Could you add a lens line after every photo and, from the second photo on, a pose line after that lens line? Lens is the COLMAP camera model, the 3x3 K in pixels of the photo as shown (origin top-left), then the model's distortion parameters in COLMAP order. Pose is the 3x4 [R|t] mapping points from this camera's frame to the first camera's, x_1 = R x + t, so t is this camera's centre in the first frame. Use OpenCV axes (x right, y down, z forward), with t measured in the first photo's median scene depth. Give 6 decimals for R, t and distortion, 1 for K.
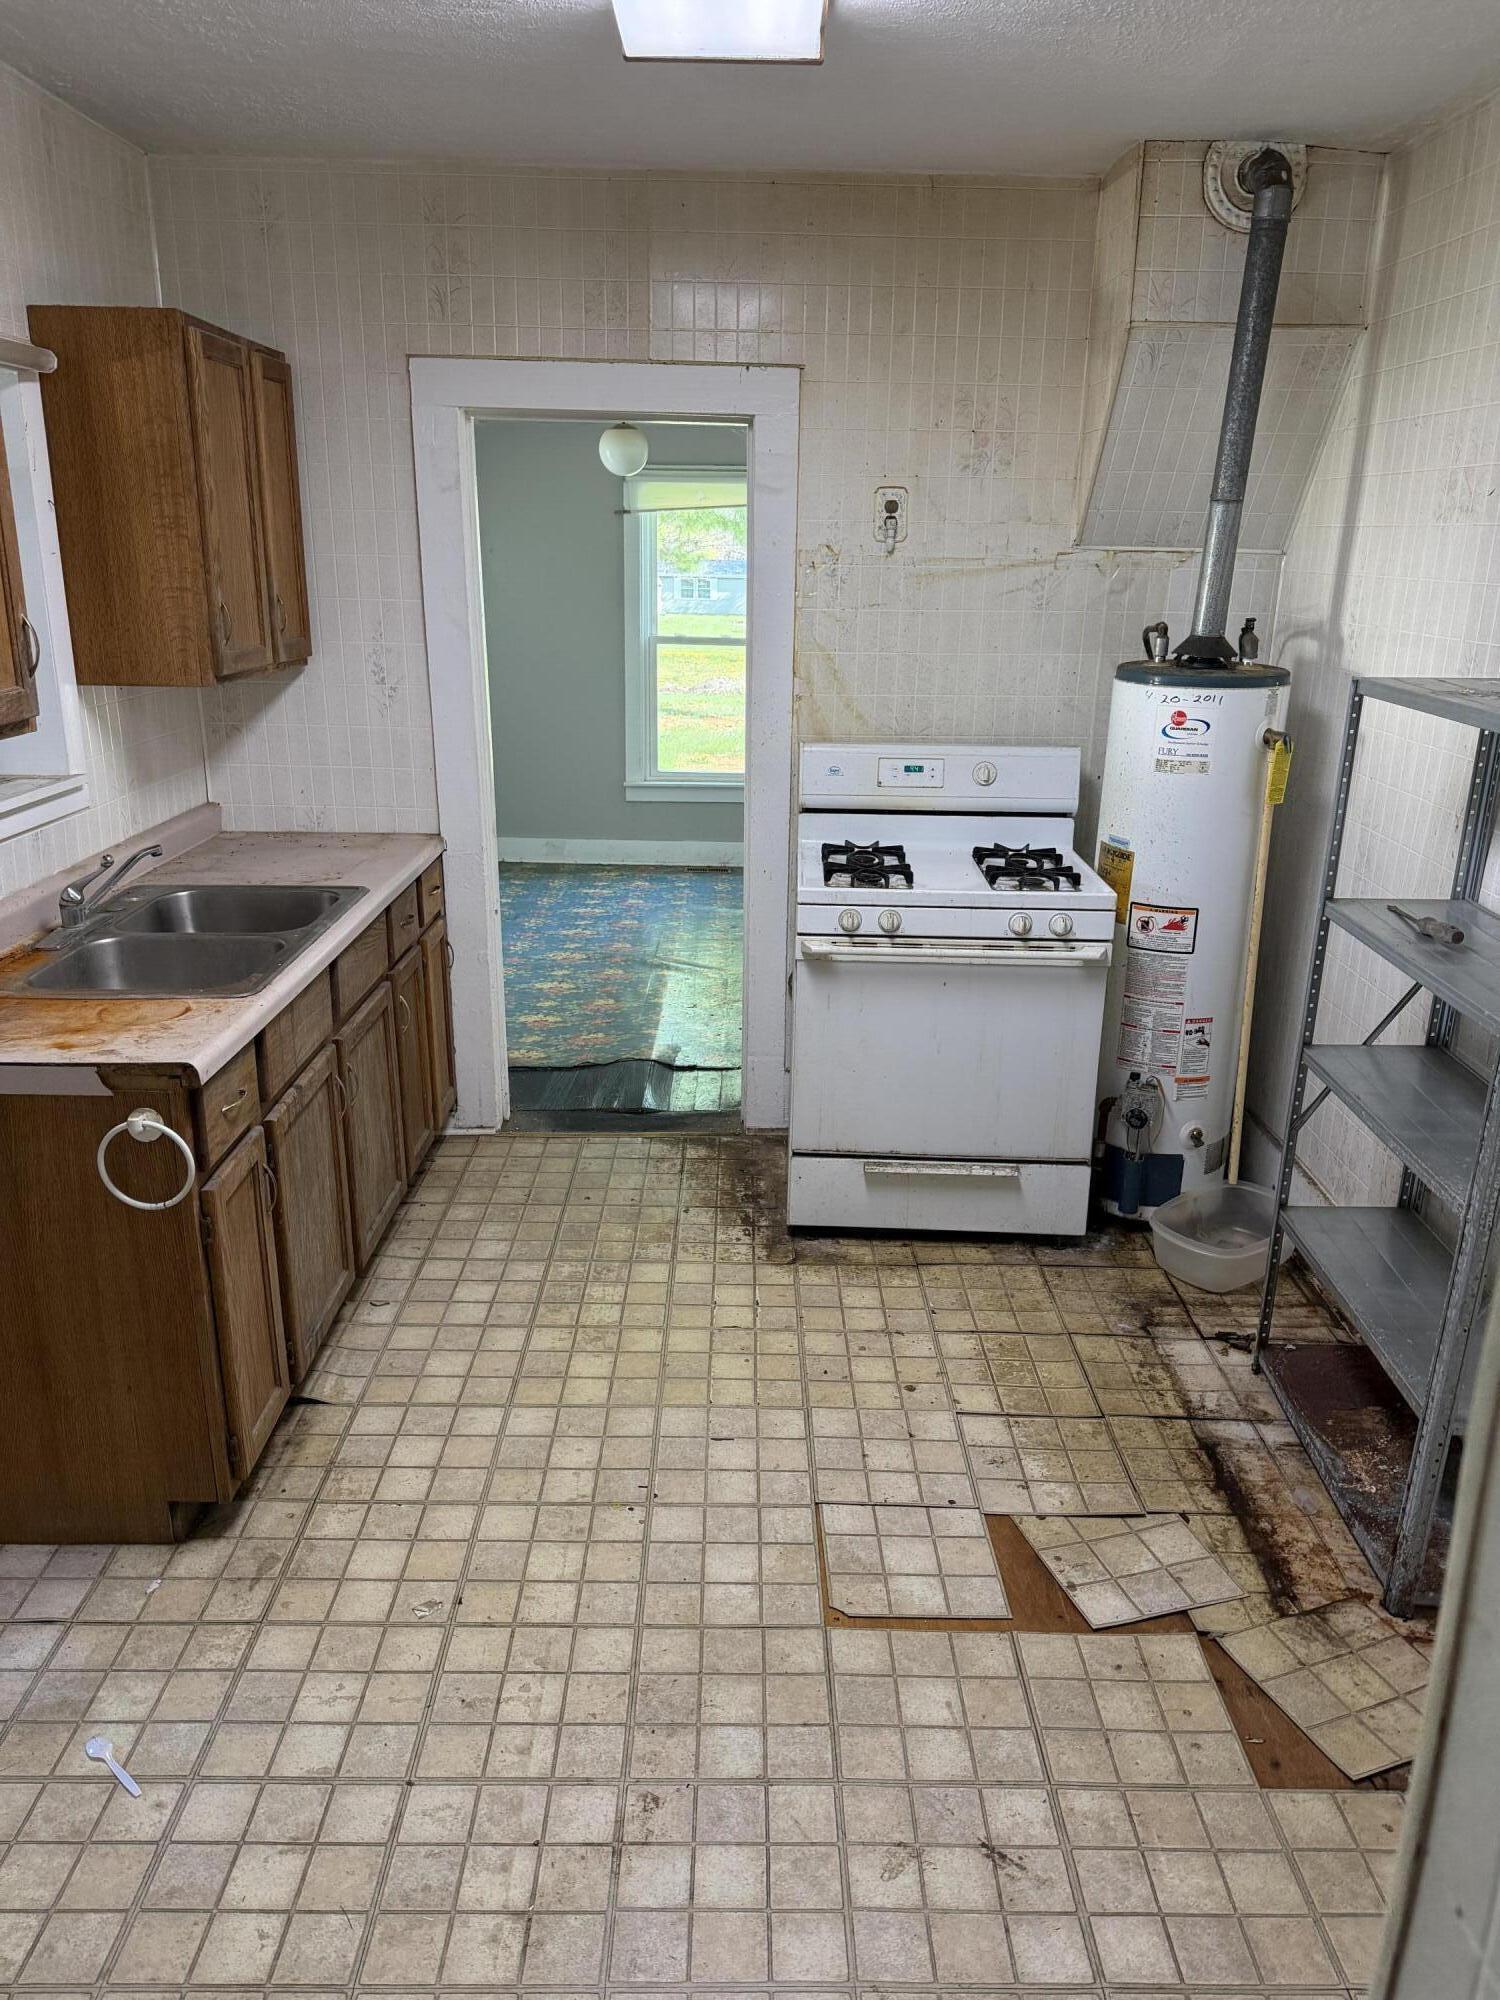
lens RADIAL K [[1398.9, 0, 760.0], [0, 1398.9, 1002.9], [0, 0, 1]] dist [0.167845, -0.267102]
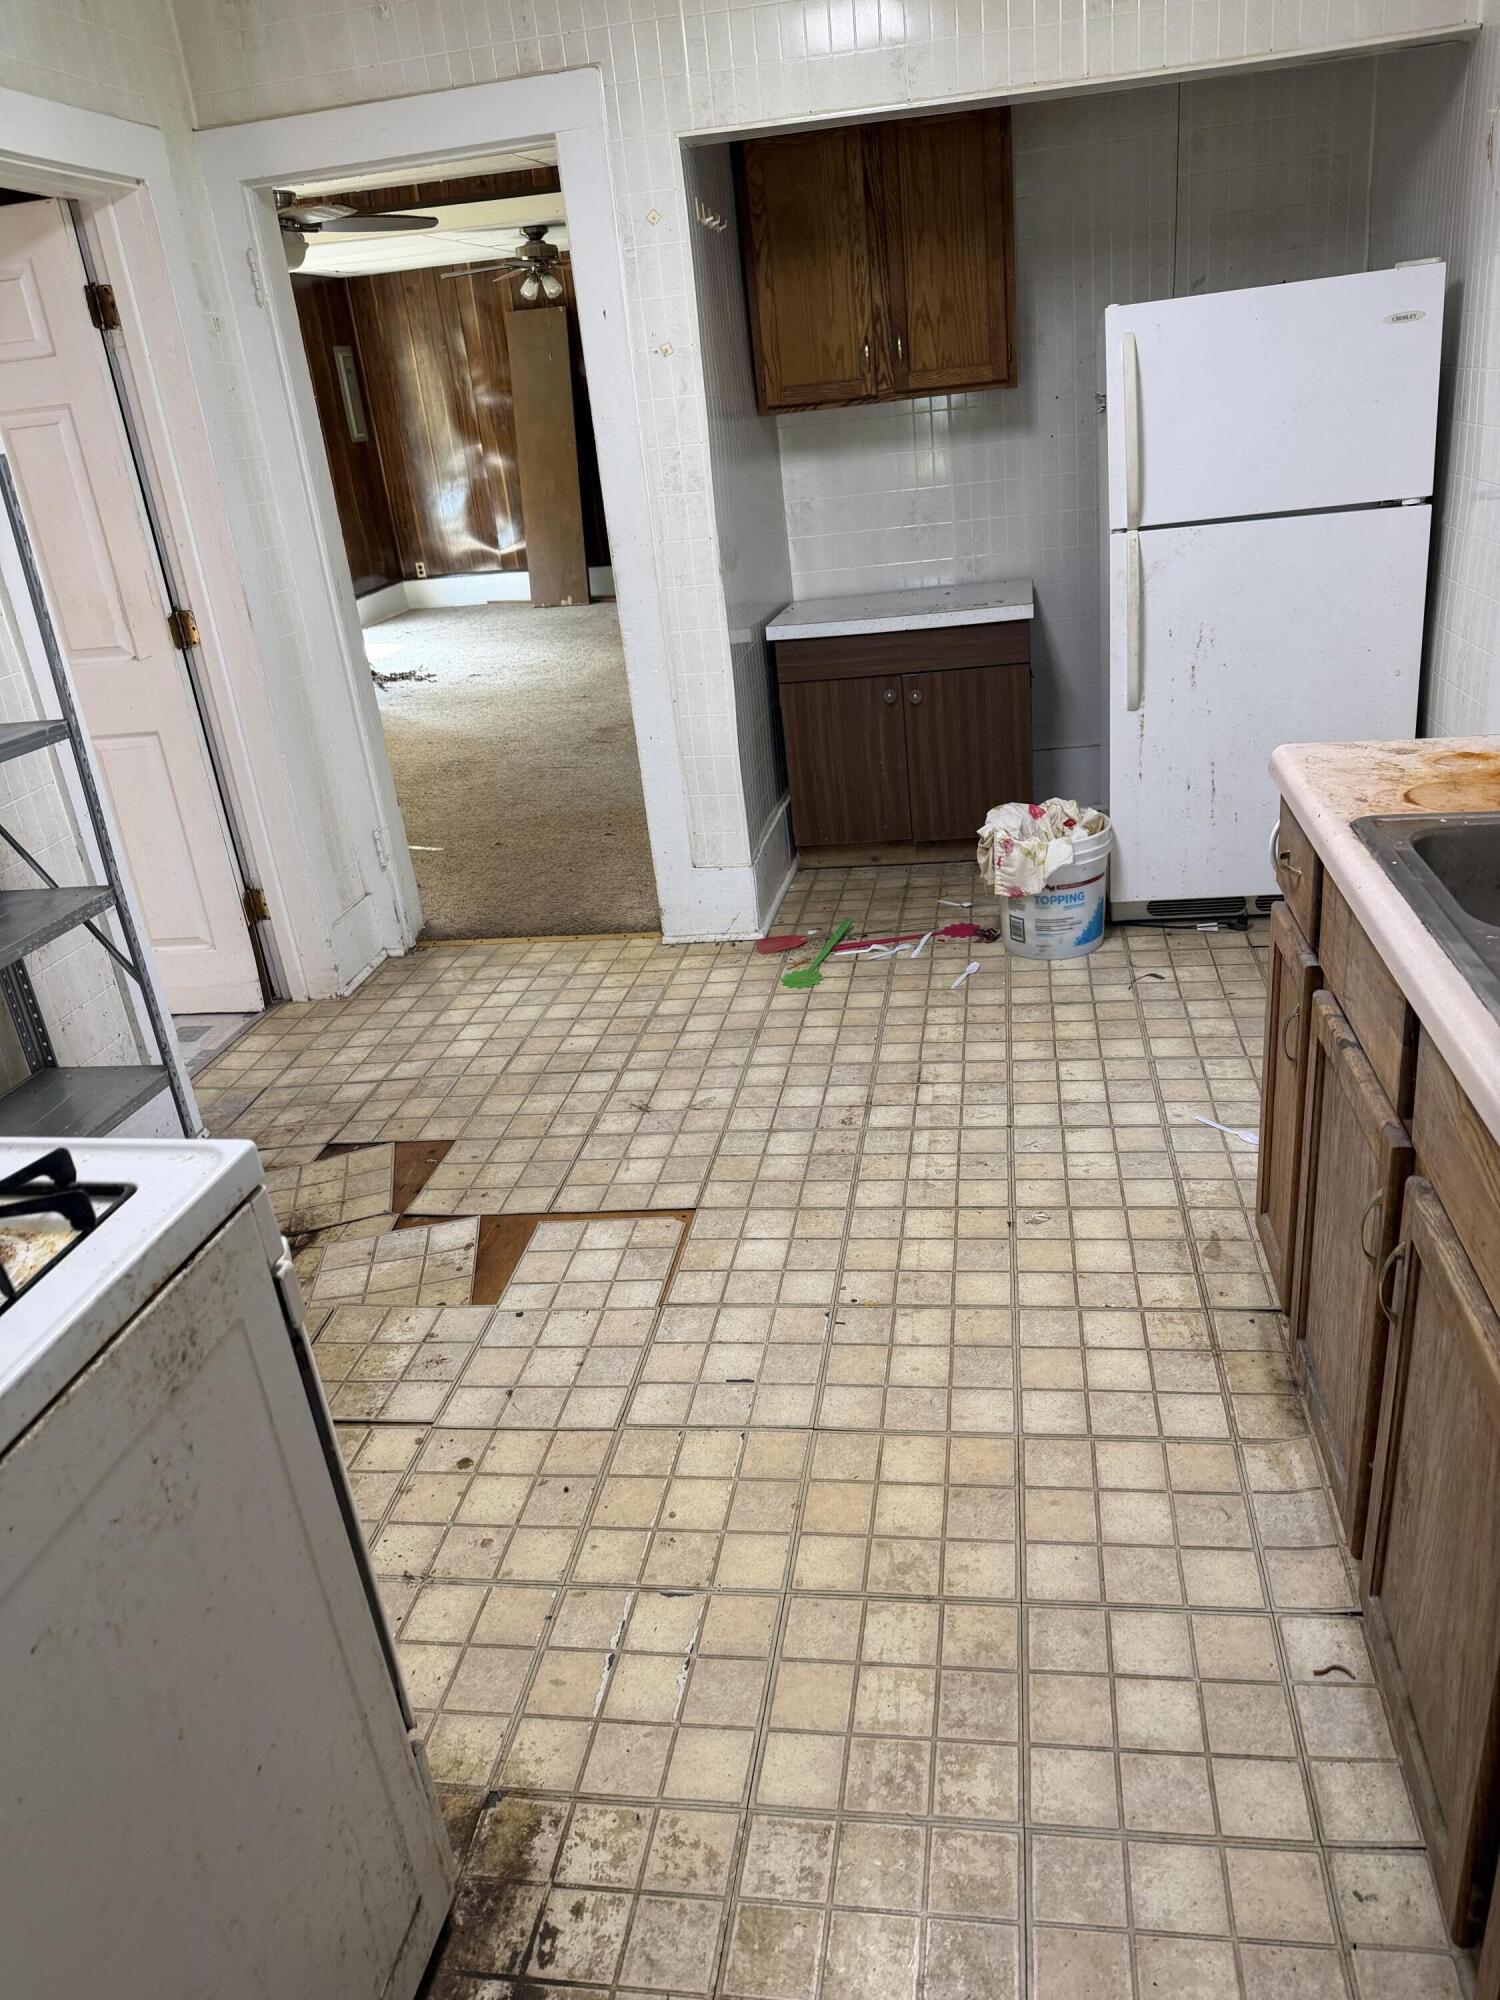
lens RADIAL K [[1398.9, 0, 760.0], [0, 1398.9, 1002.9], [0, 0, 1]] dist [0.167845, -0.267102]
pose [[-0.982241, 0.006631, 0.187505, -0.217296], [0.130551, 0.741921, 0.657654, -0.436180], [-0.134753, 0.670454, -0.729611, 1.644656]]
